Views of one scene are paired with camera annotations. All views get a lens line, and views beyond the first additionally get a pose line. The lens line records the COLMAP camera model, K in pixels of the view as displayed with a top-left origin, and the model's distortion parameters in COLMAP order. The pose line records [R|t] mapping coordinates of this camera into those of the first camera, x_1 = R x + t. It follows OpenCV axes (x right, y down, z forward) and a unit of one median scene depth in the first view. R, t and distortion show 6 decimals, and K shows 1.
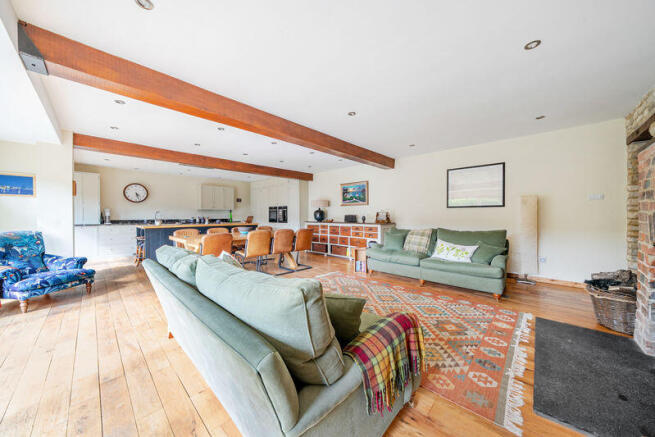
lens RADIAL K [[224.4, 0, 325.3], [0, 224.4, 218.2], [0, 0, 1]] dist [-0.002828, 0.000670]
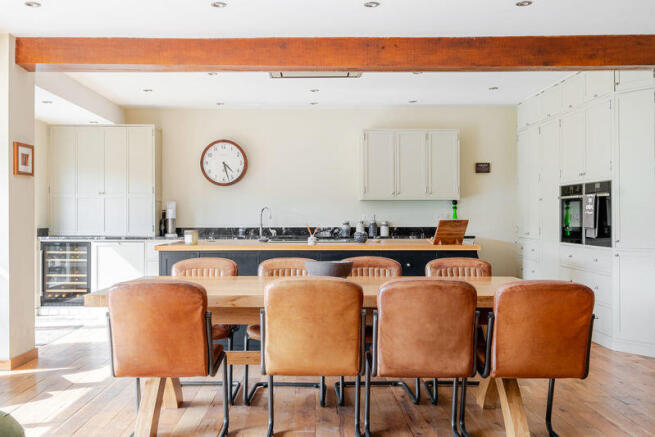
lens RADIAL K [[651.4, 0, 326.7], [0, 651.4, 216.8], [0, 0, 1]] dist [-0.022542, 0.000000]
pose [[0.696941, 0.000431, -0.717128, 0.146451], [-0.008203, 0.999939, -0.007372, -0.005303], [0.717081, 0.011020, 0.696902, 0.293390]]
